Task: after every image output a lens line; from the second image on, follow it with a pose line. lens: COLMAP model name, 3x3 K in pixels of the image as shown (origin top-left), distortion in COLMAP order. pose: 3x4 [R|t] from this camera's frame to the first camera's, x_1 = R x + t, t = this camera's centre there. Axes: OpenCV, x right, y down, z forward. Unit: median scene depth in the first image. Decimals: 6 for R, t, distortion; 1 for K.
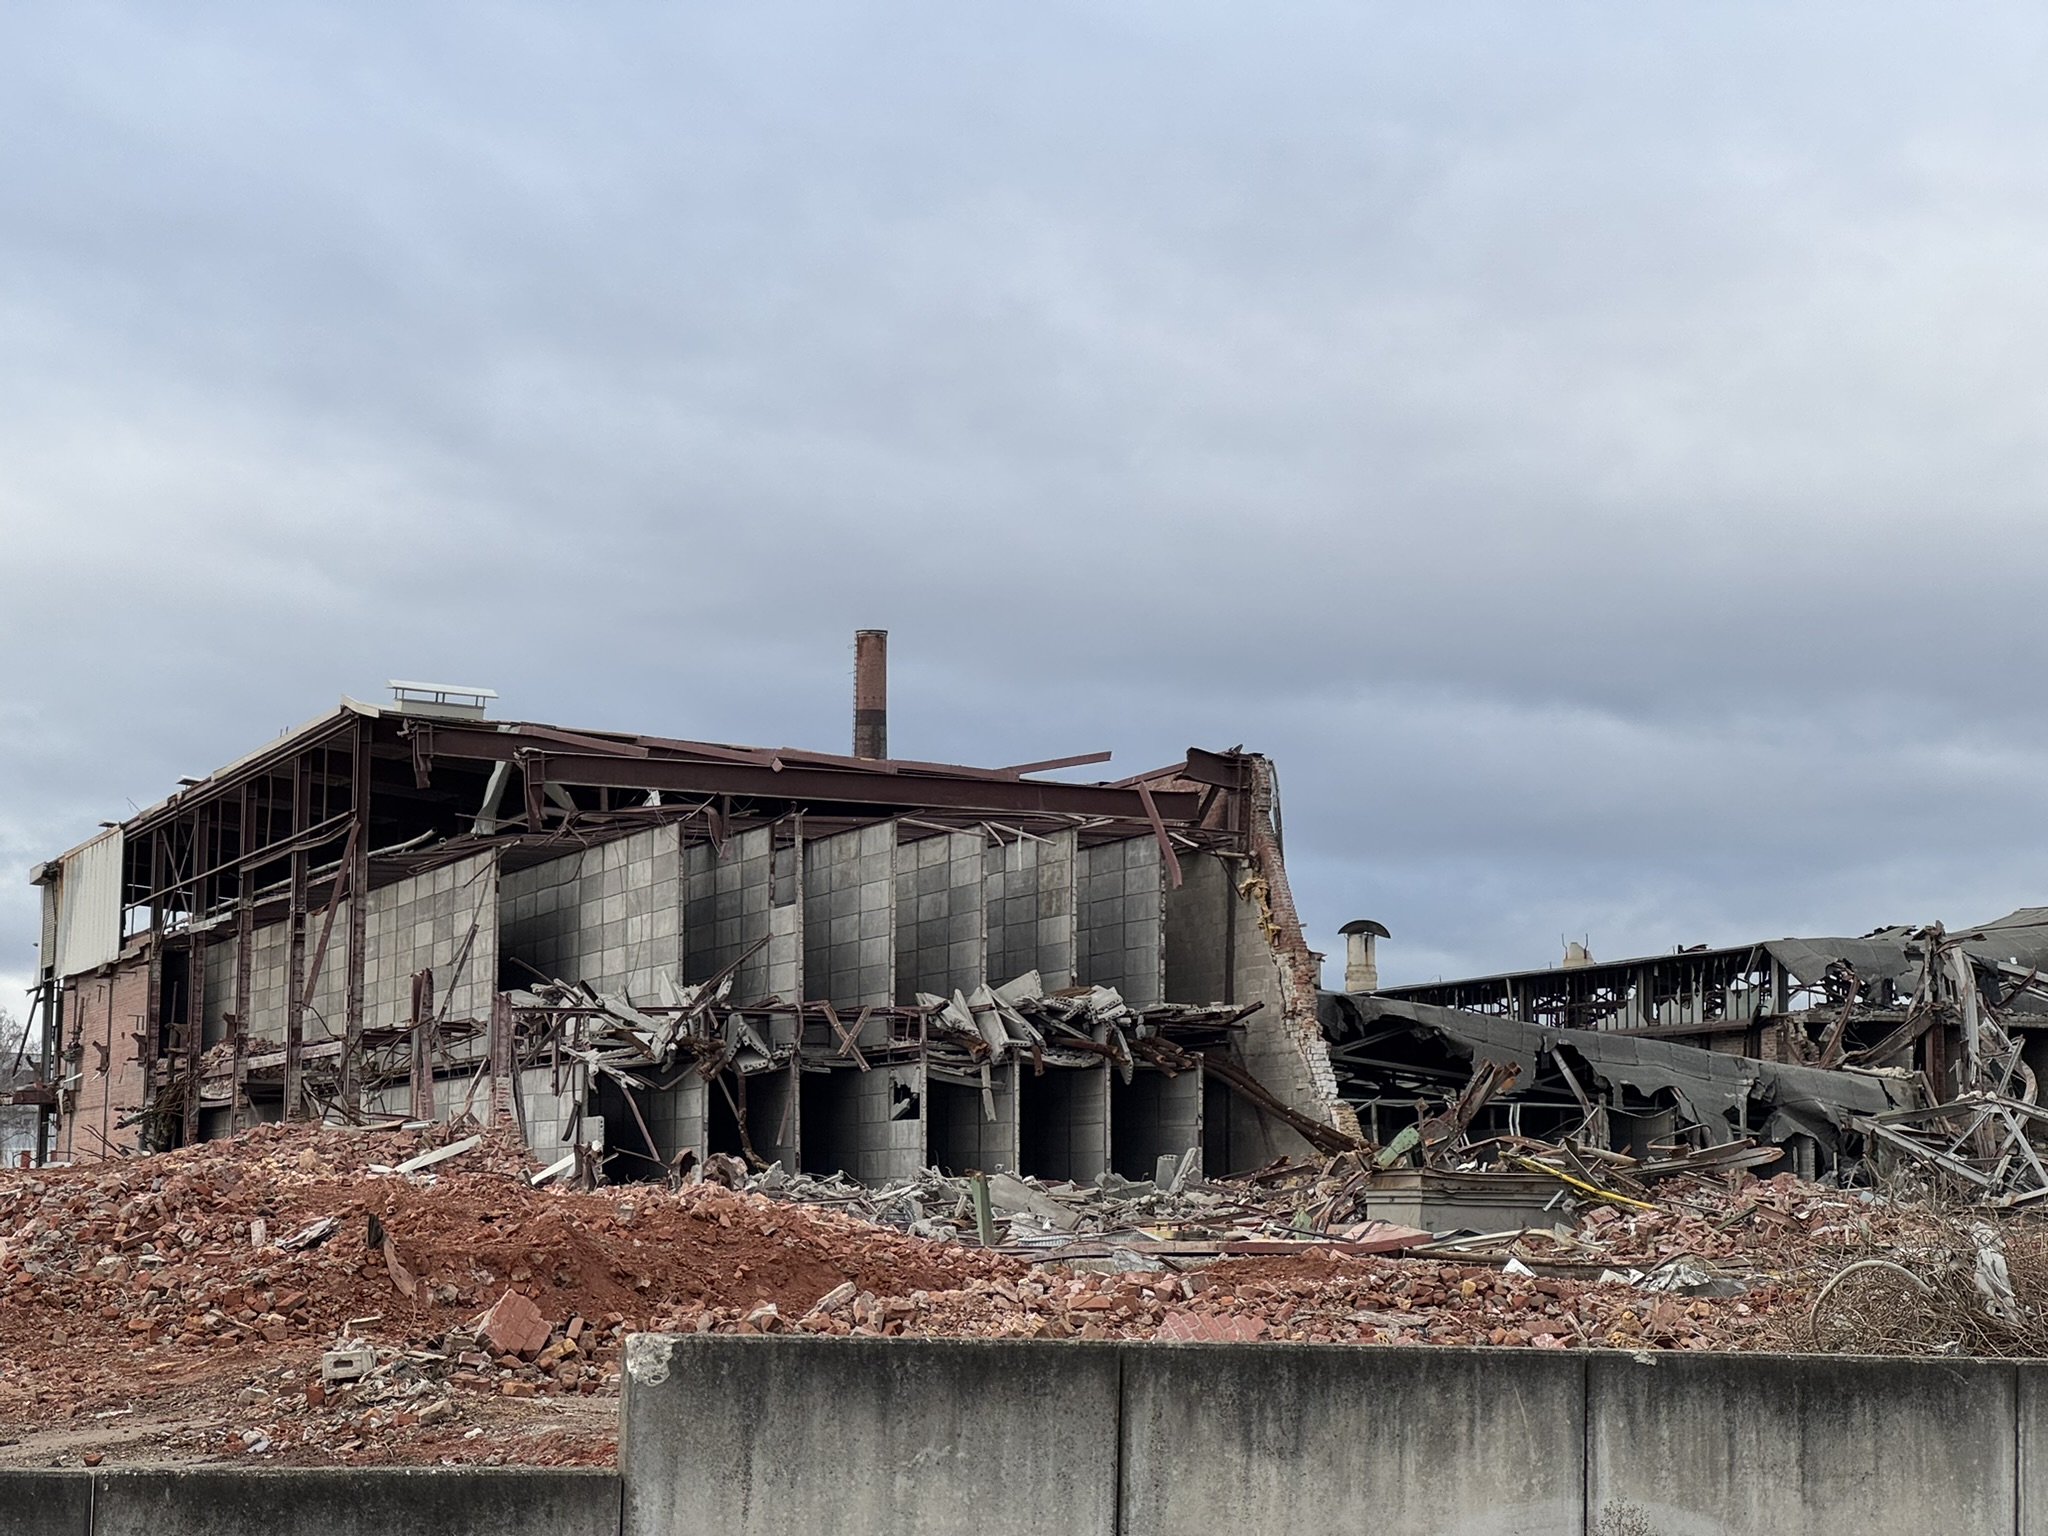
lens RADIAL K [[4540.7, 0, 1050.9], [0, 4540.7, 859.3], [0, 0, 1]] dist [0.194162, 0.000000]
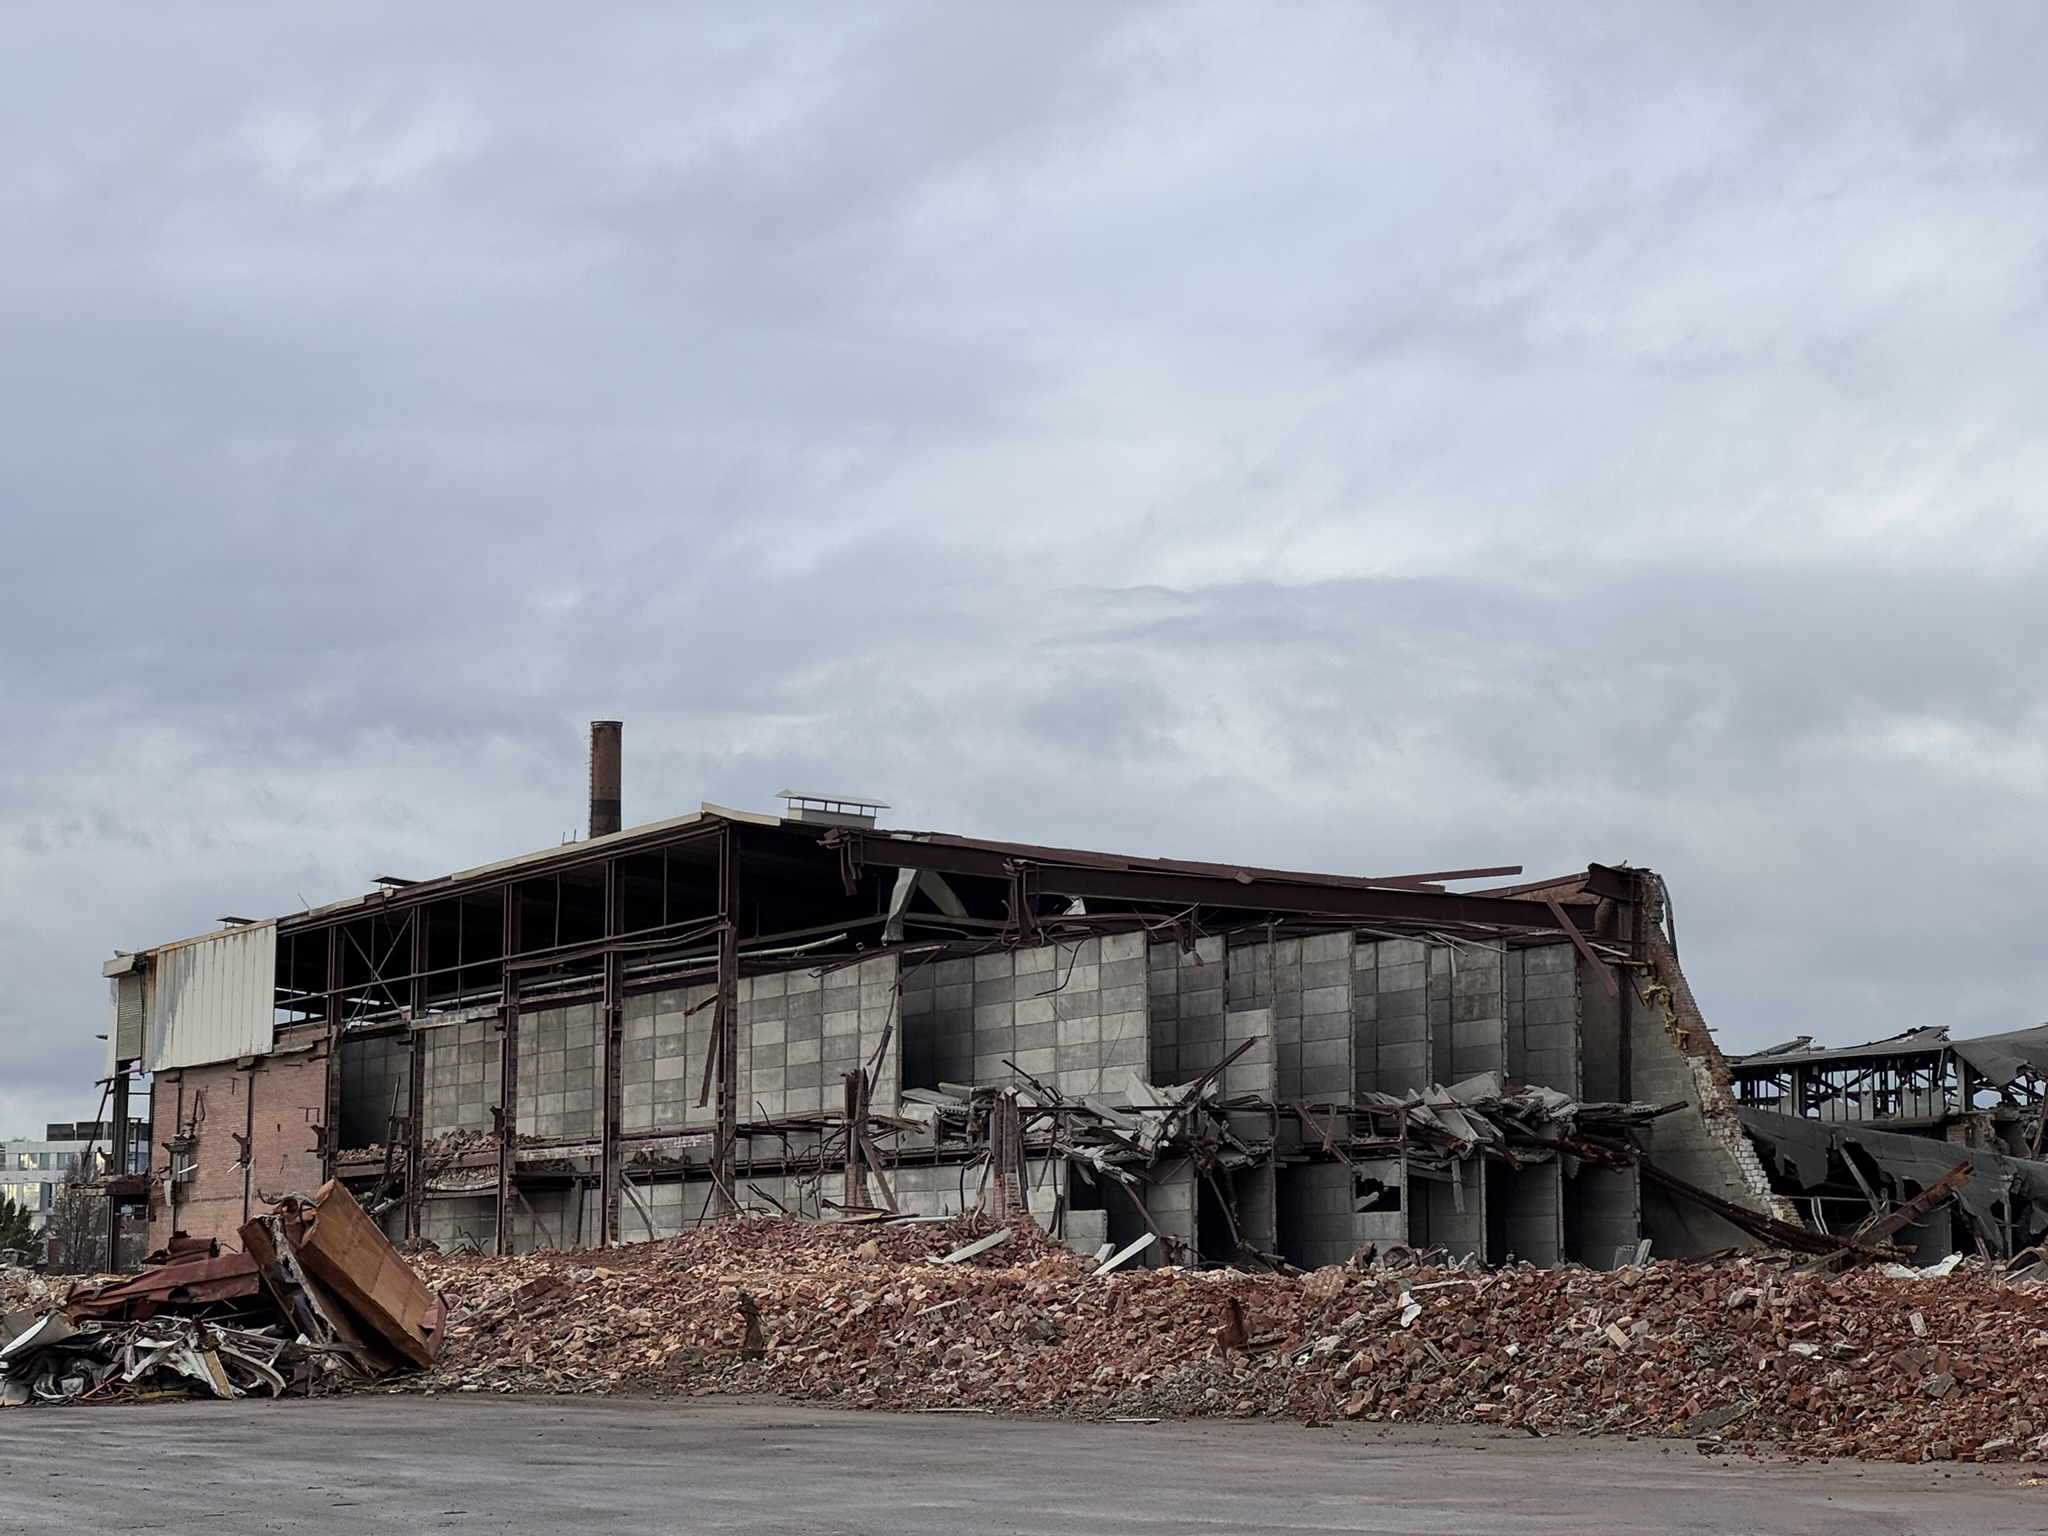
lens RADIAL K [[4540.7, 0, 1007.1], [0, 4540.7, 779.1], [0, 0, 1]] dist [0.194162, 0.000000]
pose [[0.993982, 0.009386, 0.109139, -0.222564], [-0.005434, 0.999321, -0.036448, -0.004369], [-0.109407, 0.035636, 0.993358, -0.049140]]
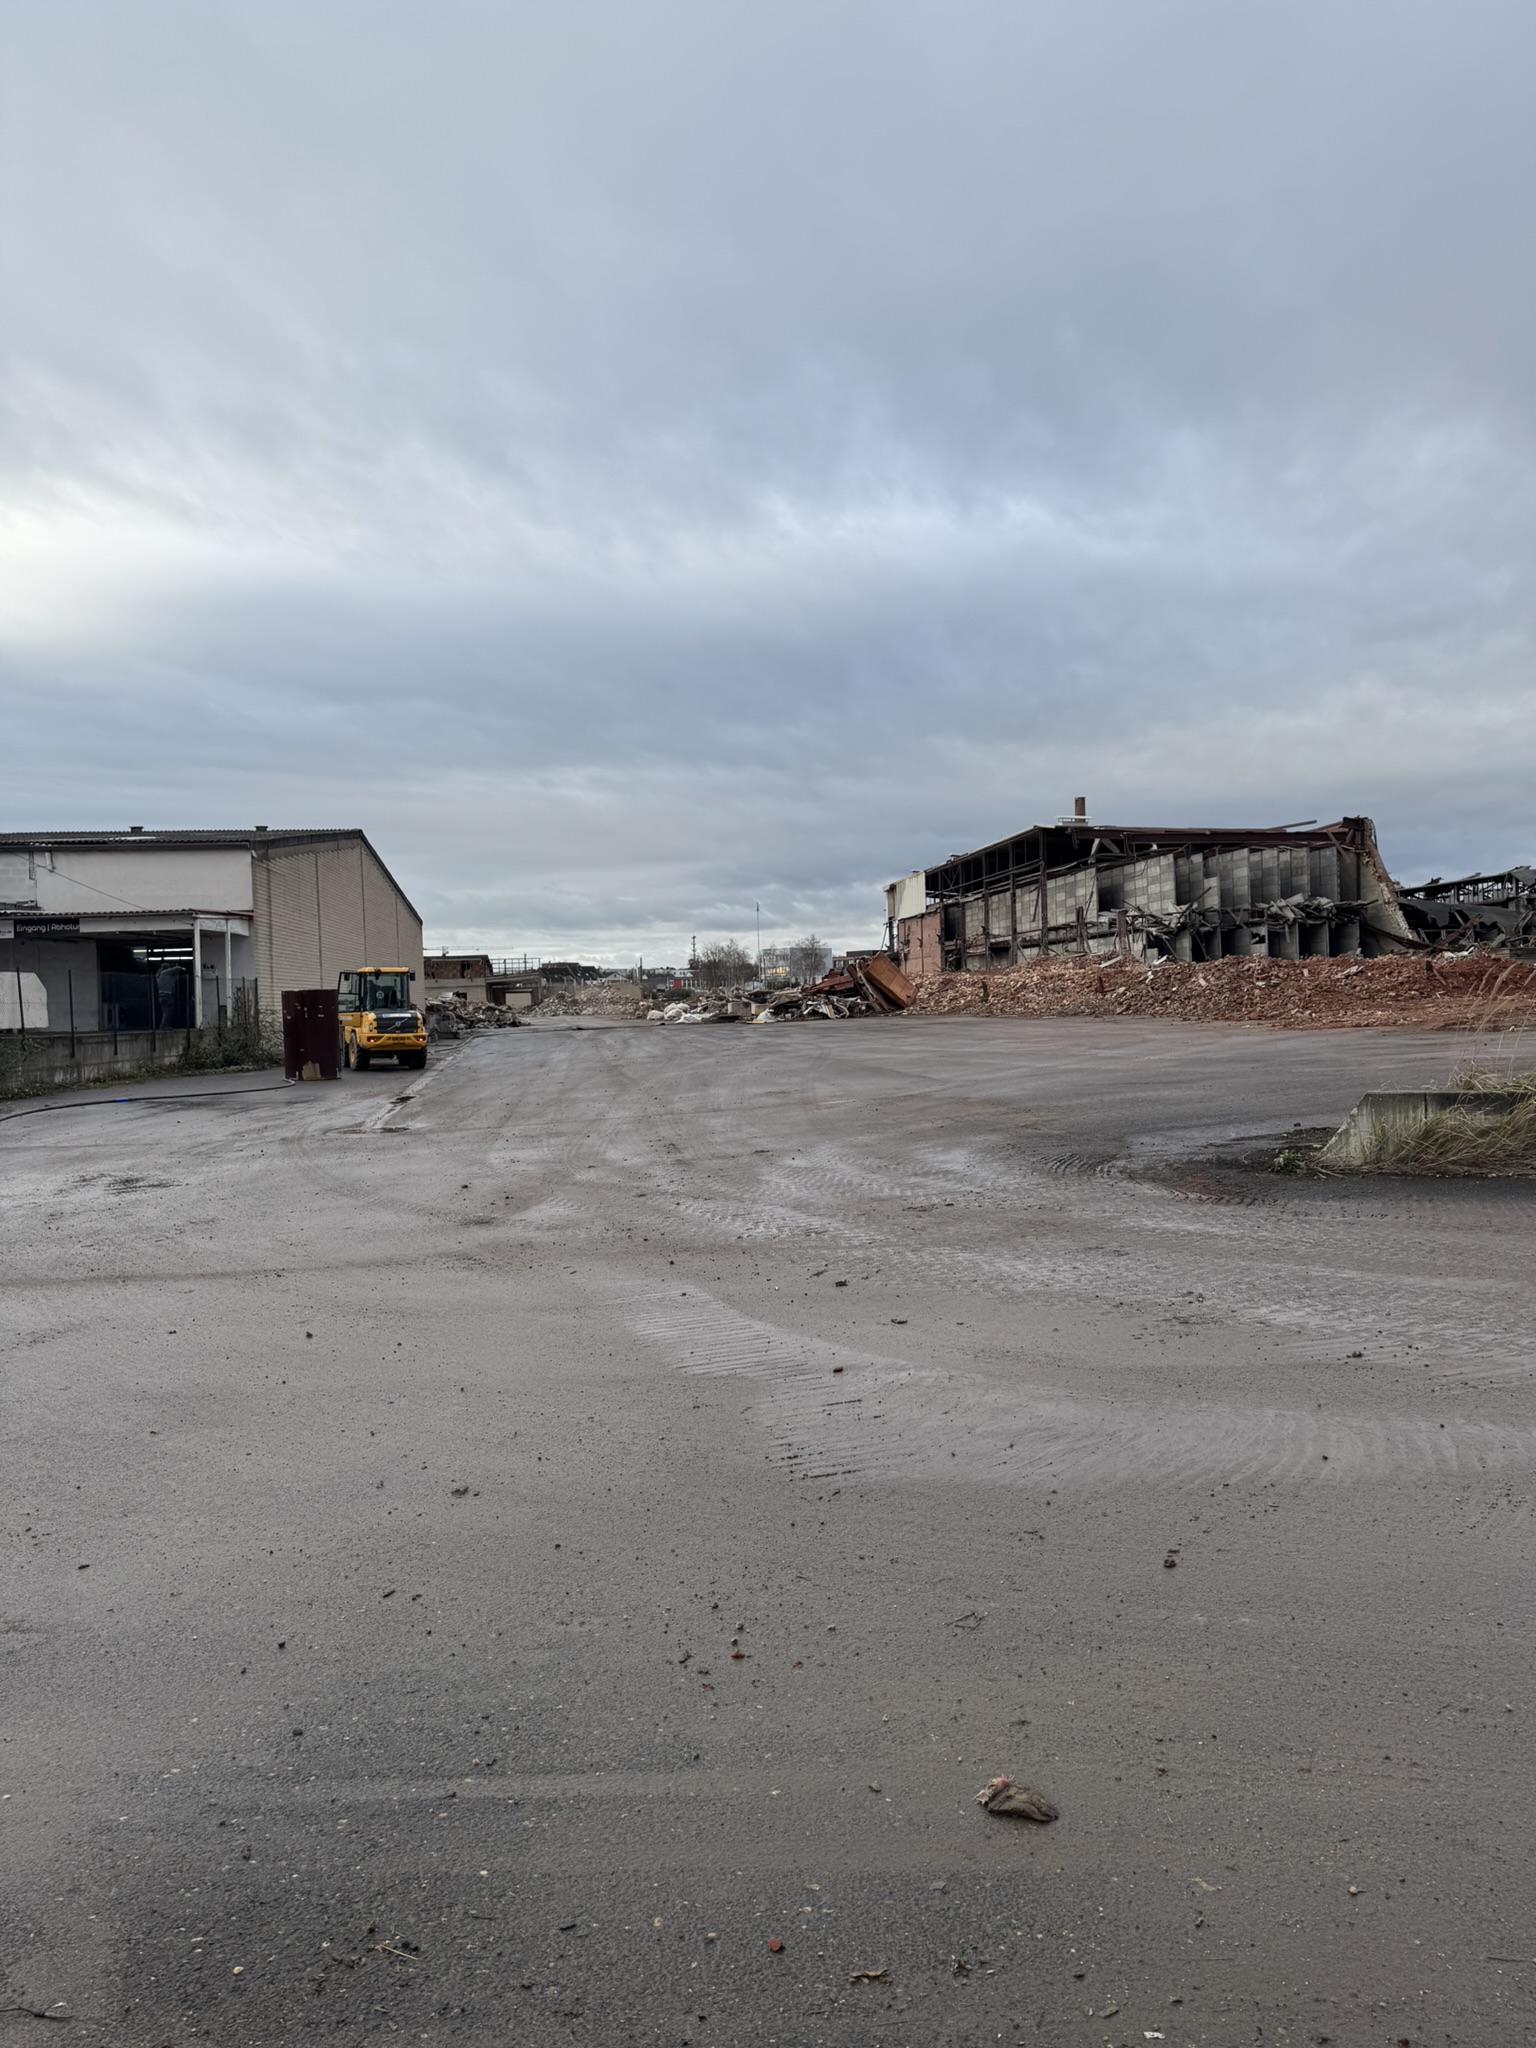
lens RADIAL K [[1422.6, 0, 764.3], [0, 1422.6, 1013.2], [0, 0, 1]] dist [0.127647, -0.139864]
pose [[0.973703, -0.039264, -0.224412, -0.133455], [0.059767, 0.994560, 0.085311, 0.000115], [0.219842, -0.096480, 0.970753, -0.031881]]
